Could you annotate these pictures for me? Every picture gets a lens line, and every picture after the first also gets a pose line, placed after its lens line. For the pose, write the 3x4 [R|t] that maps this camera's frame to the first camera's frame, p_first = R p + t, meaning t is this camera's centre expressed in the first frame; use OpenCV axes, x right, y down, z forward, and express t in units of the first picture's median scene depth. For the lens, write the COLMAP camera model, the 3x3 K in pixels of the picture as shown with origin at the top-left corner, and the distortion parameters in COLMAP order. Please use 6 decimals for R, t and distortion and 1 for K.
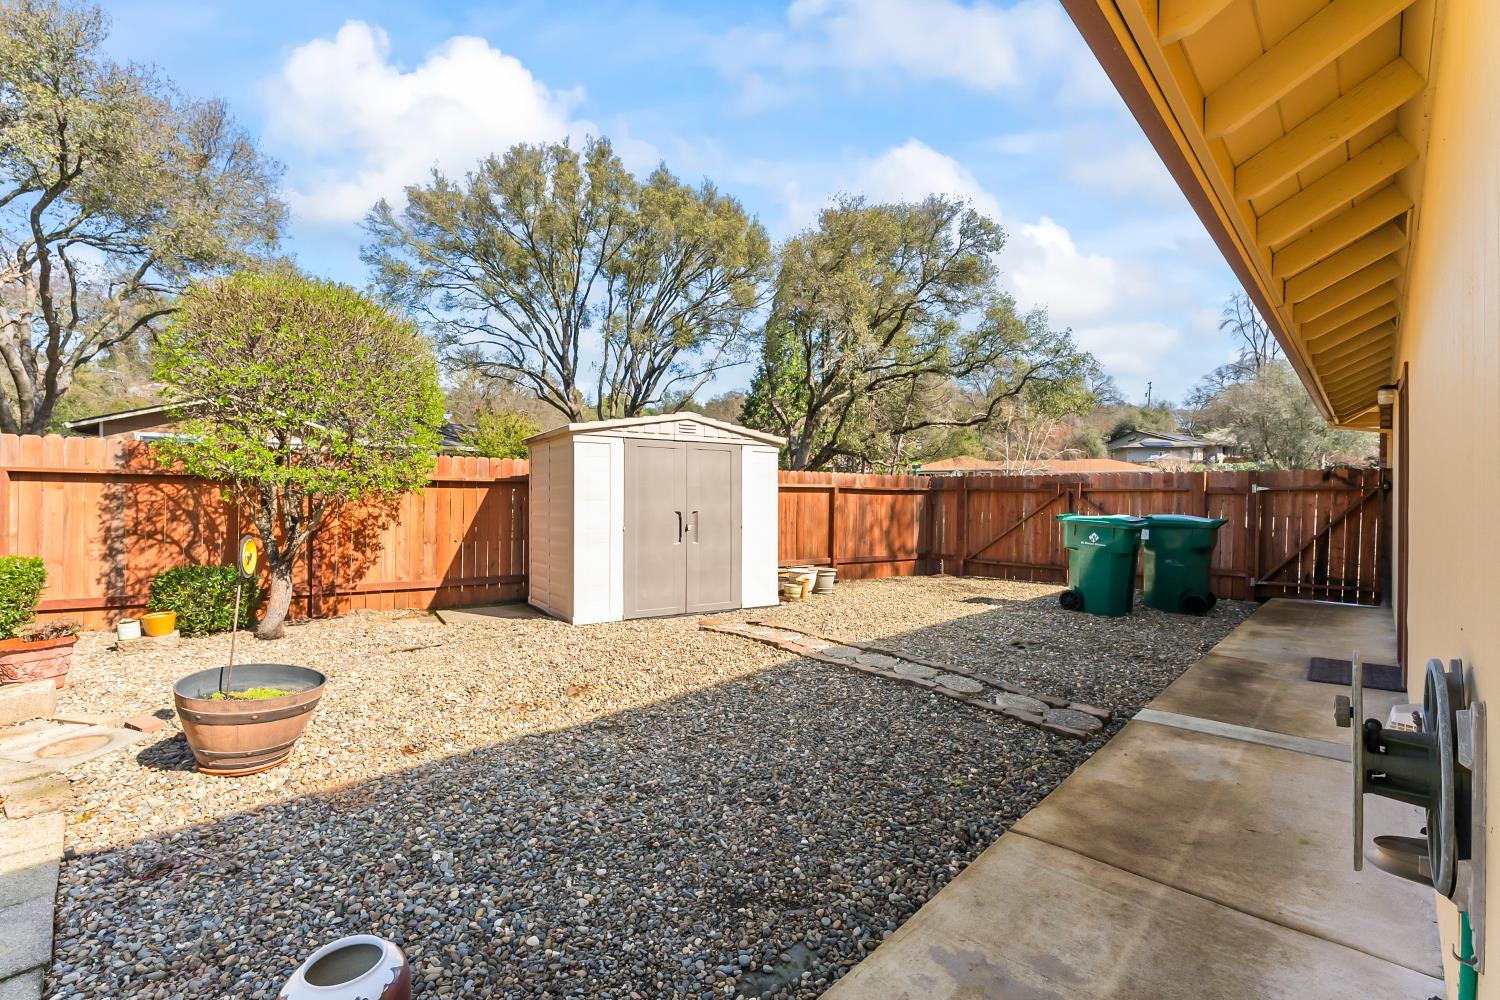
lens RADIAL K [[646.2, 0, 752.9], [0, 646.2, 500.1], [0, 0, 1]] dist [0.000906, -0.000270]
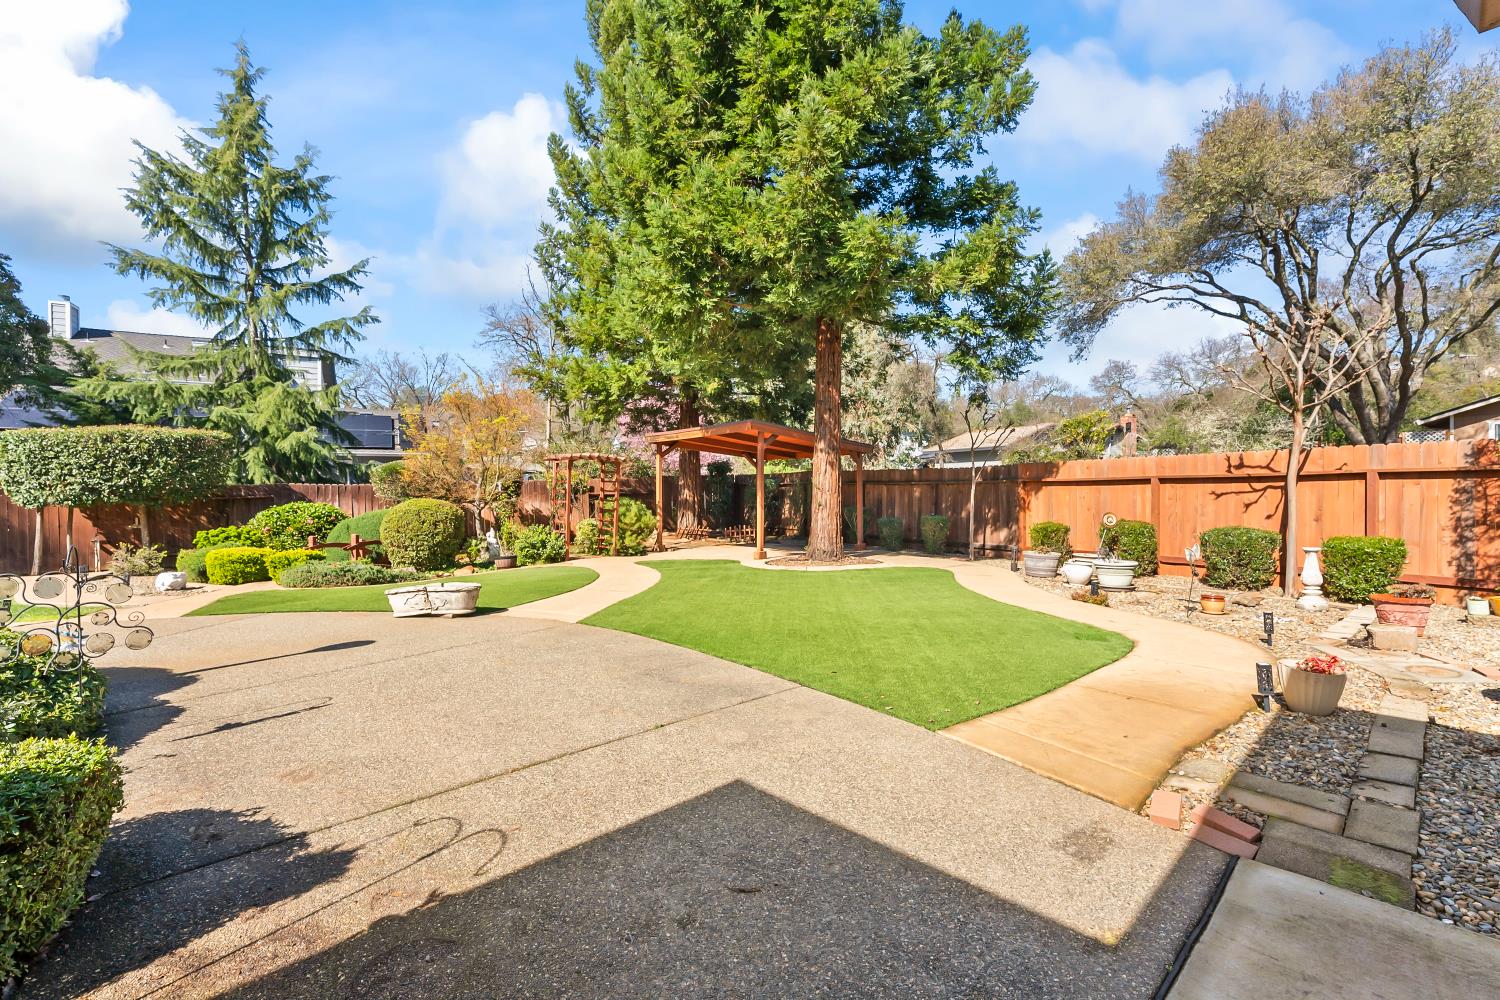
lens RADIAL K [[646.2, 0, 744.1], [0, 646.2, 500.5], [0, 0, 1]] dist [0.000906, -0.000270]
pose [[-0.048842, 0.004525, -0.998796, 0.207838], [0.006655, 0.999969, 0.004205, -0.001267], [0.998784, -0.006442, -0.048871, -0.206989]]
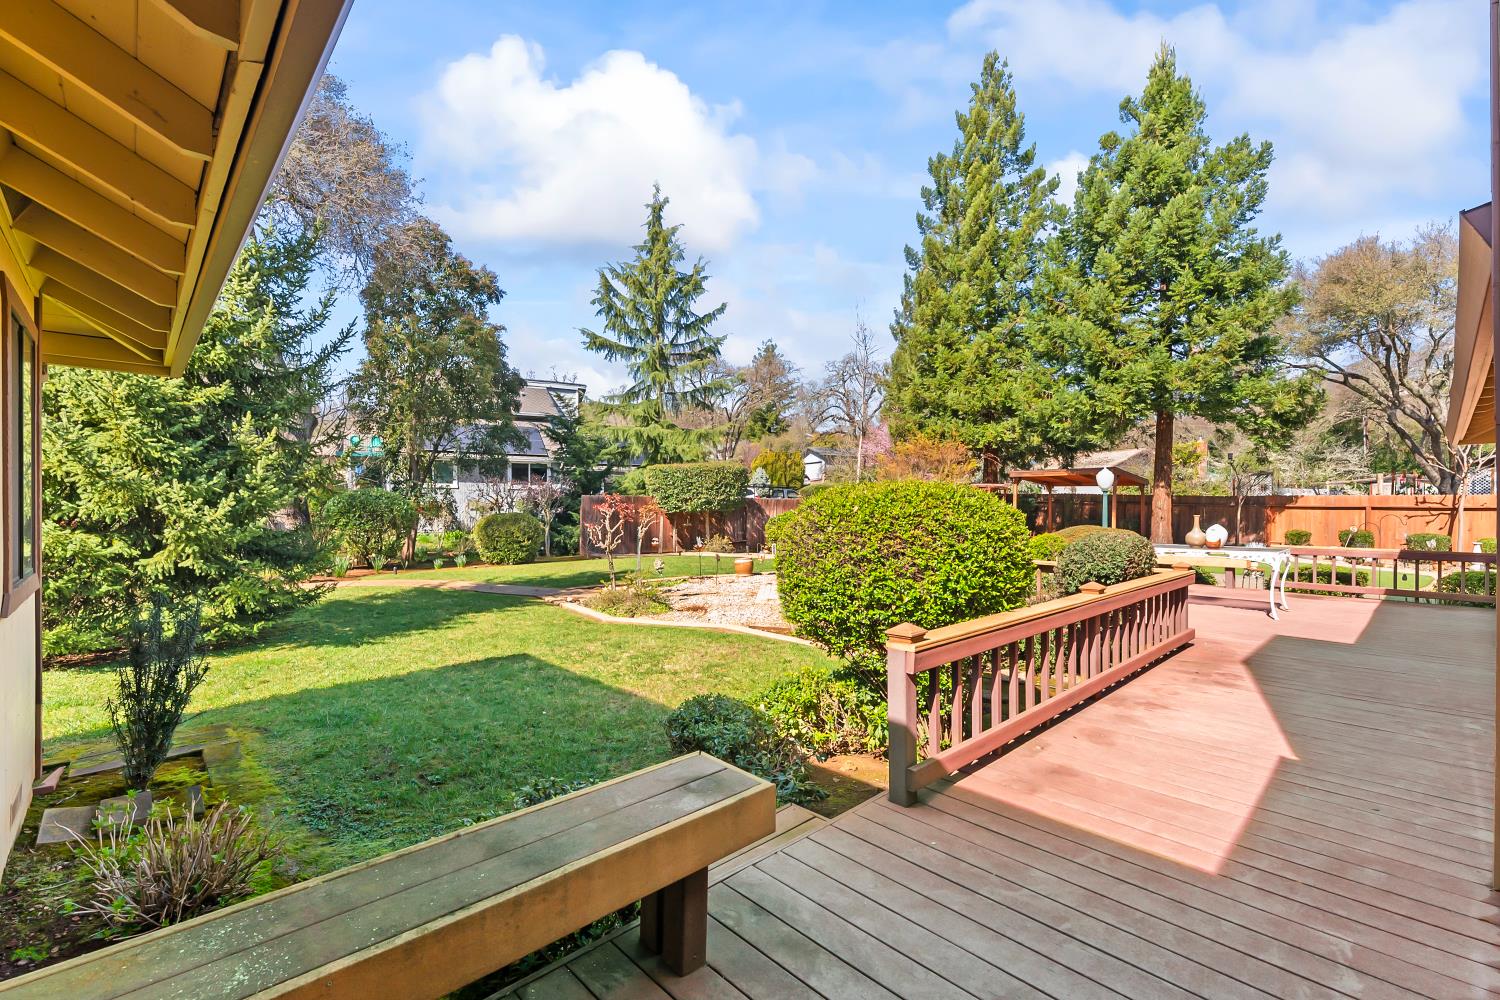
lens RADIAL K [[646.2, 0, 757.6], [0, 646.2, 502.7], [0, 0, 1]] dist [0.000906, -0.000270]
pose [[-0.042944, -0.003870, -0.999070, 1.419926], [-0.009059, 0.999953, -0.003484, -0.023274], [0.999036, 0.008901, -0.042977, -1.672113]]
